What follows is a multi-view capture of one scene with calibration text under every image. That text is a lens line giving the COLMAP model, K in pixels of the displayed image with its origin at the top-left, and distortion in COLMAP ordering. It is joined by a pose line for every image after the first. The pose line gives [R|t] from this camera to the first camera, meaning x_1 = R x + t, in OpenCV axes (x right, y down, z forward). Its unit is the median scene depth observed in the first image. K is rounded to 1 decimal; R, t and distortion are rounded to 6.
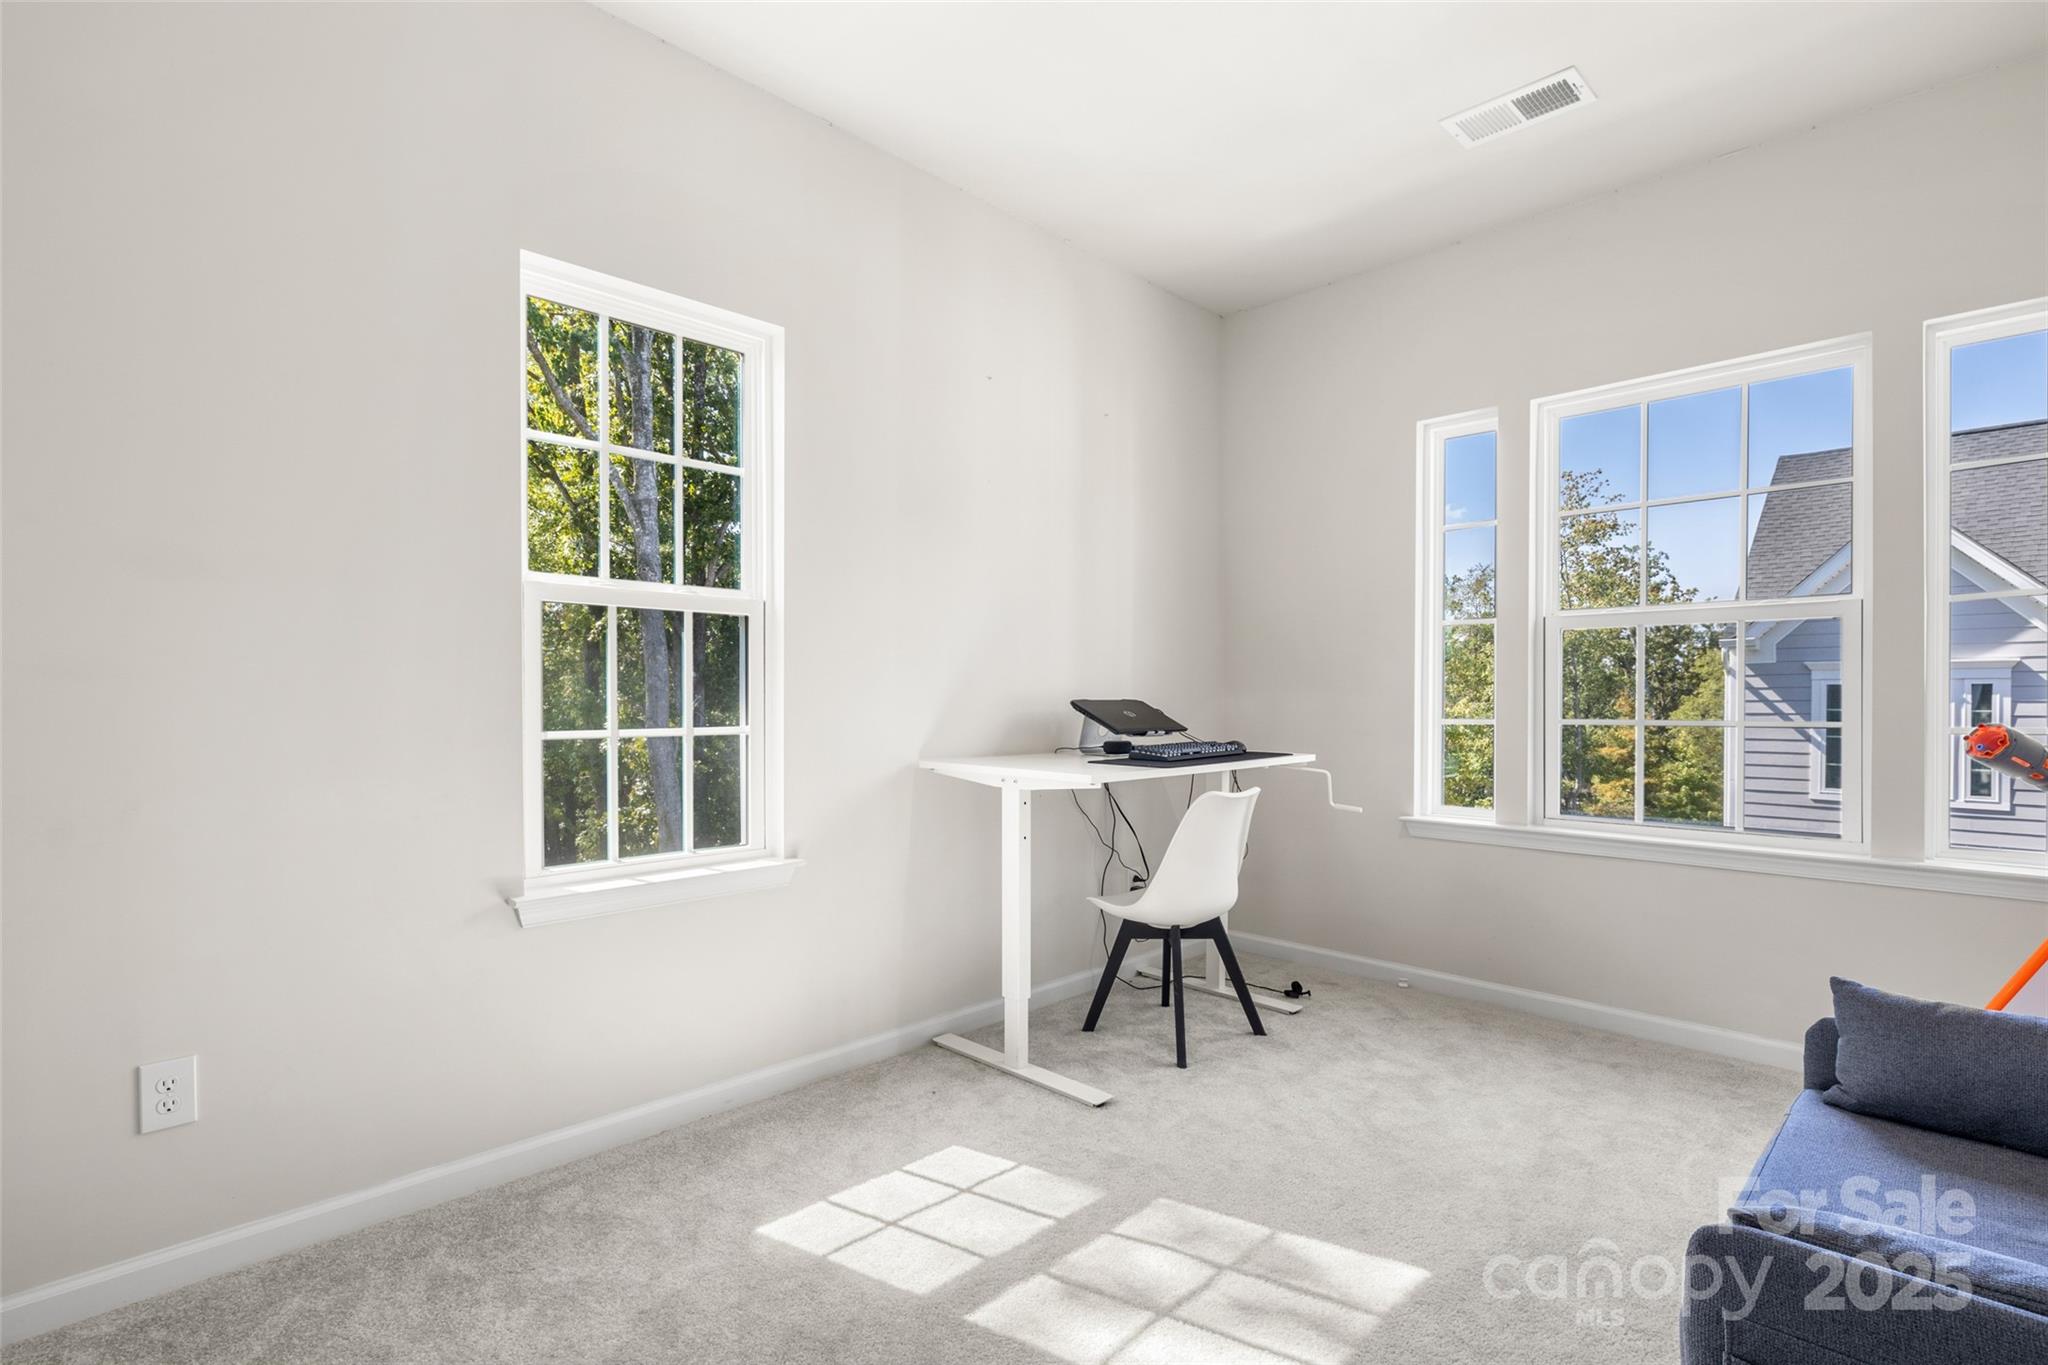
lens RADIAL K [[1006.2, 0, 1021.9], [0, 1006.2, 697.8], [0, 0, 1]] dist [-0.003743, 0.000262]
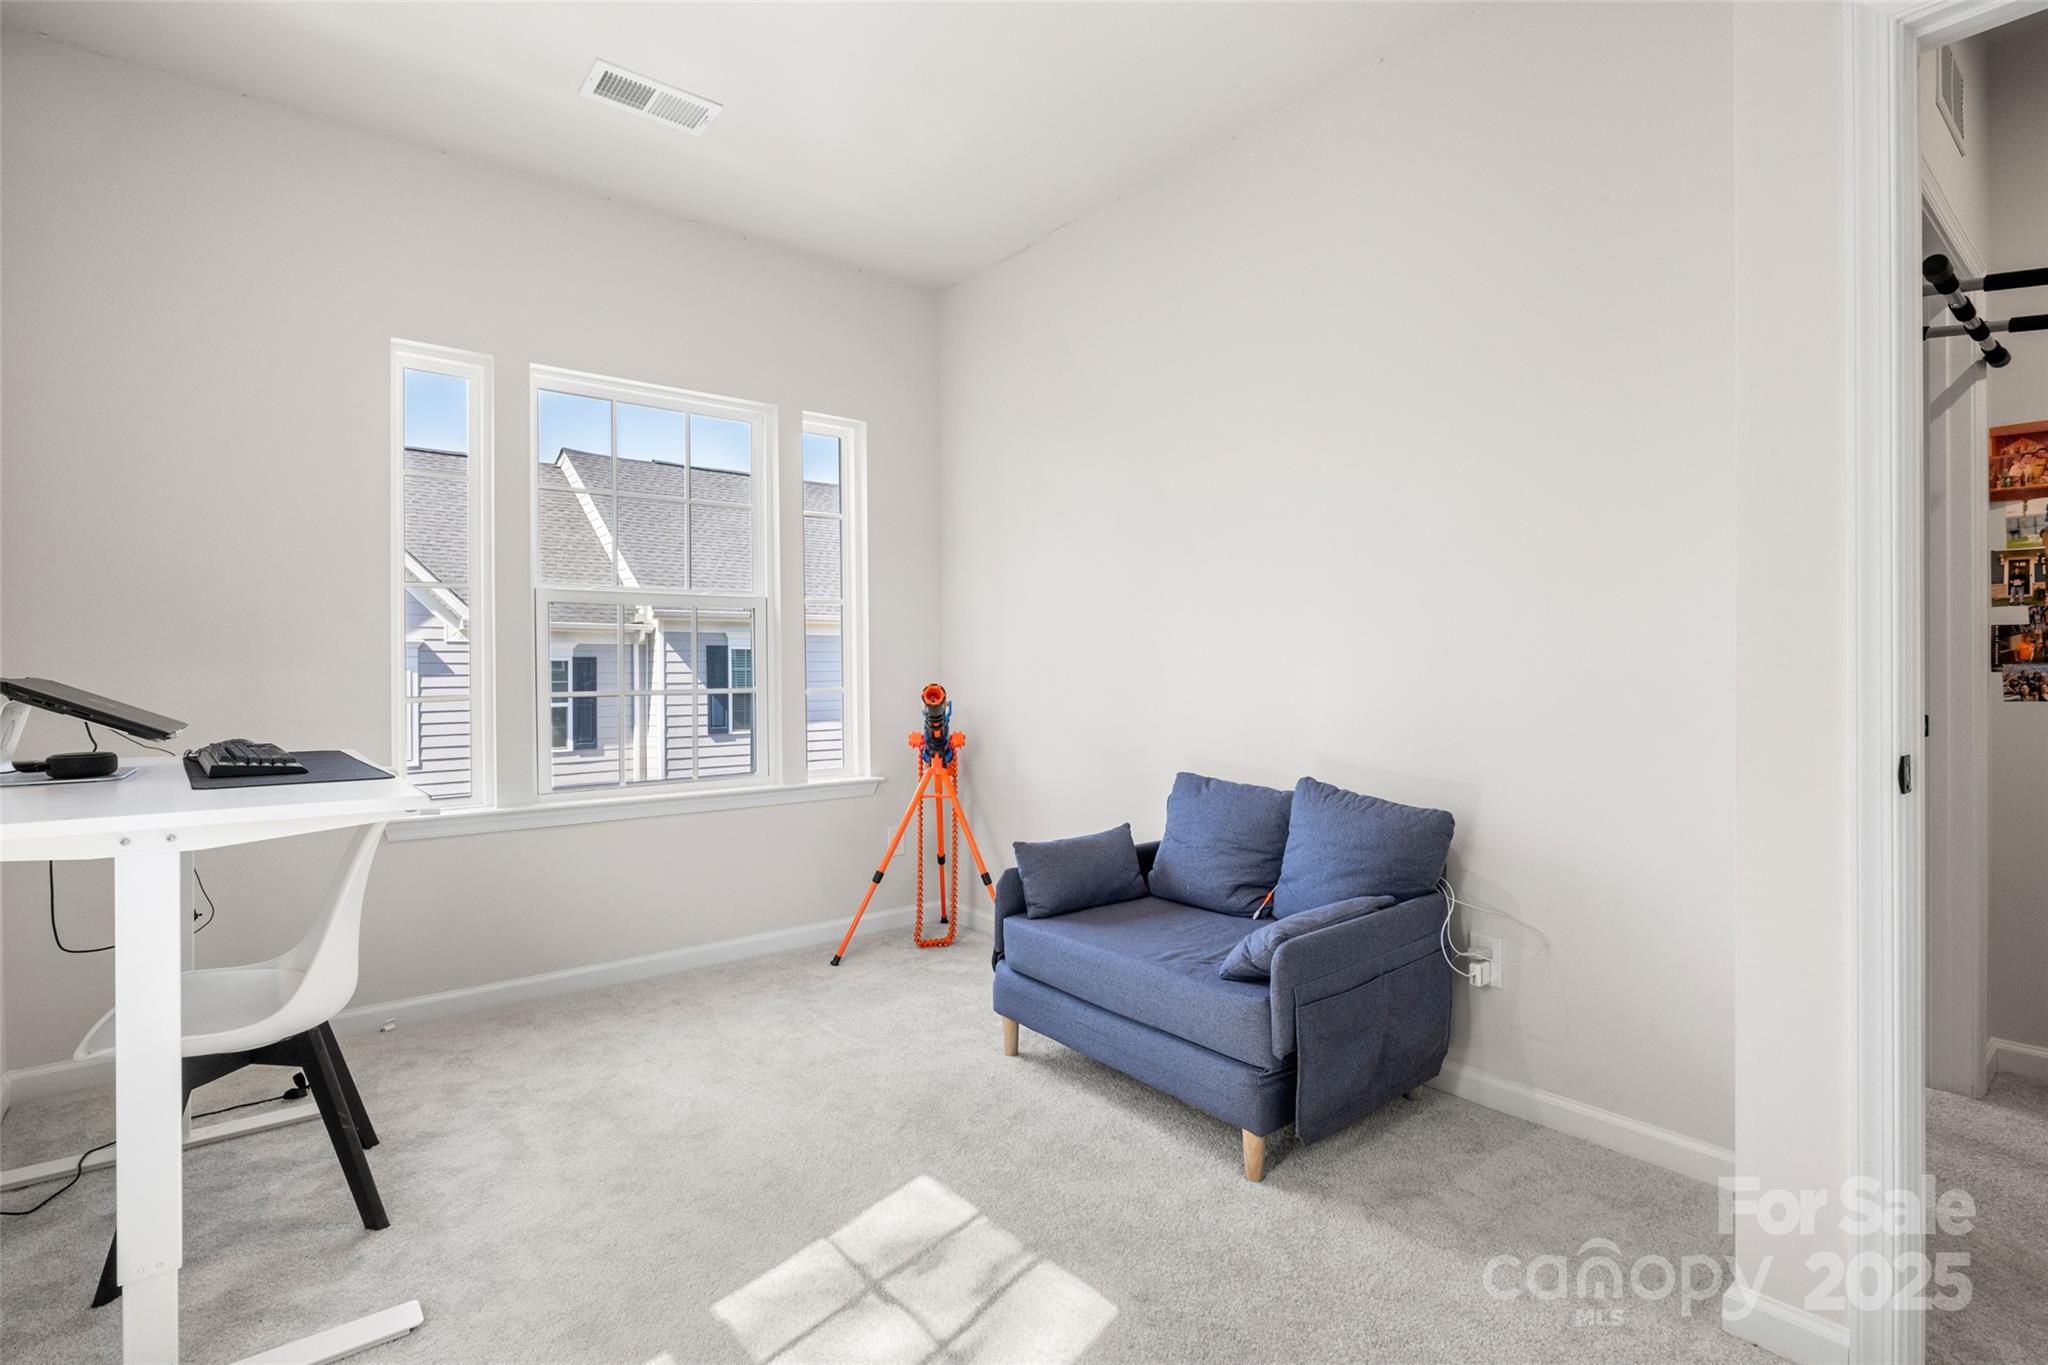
lens RADIAL K [[1006.2, 0, 1019.0], [0, 1006.2, 664.7], [0, 0, 1]] dist [-0.003743, 0.000262]
pose [[0.067048, 0.003239, 0.997744, -0.472311], [0.007319, 0.999966, -0.003738, 0.000638], [-0.997723, 0.007553, 0.067022, 0.525967]]
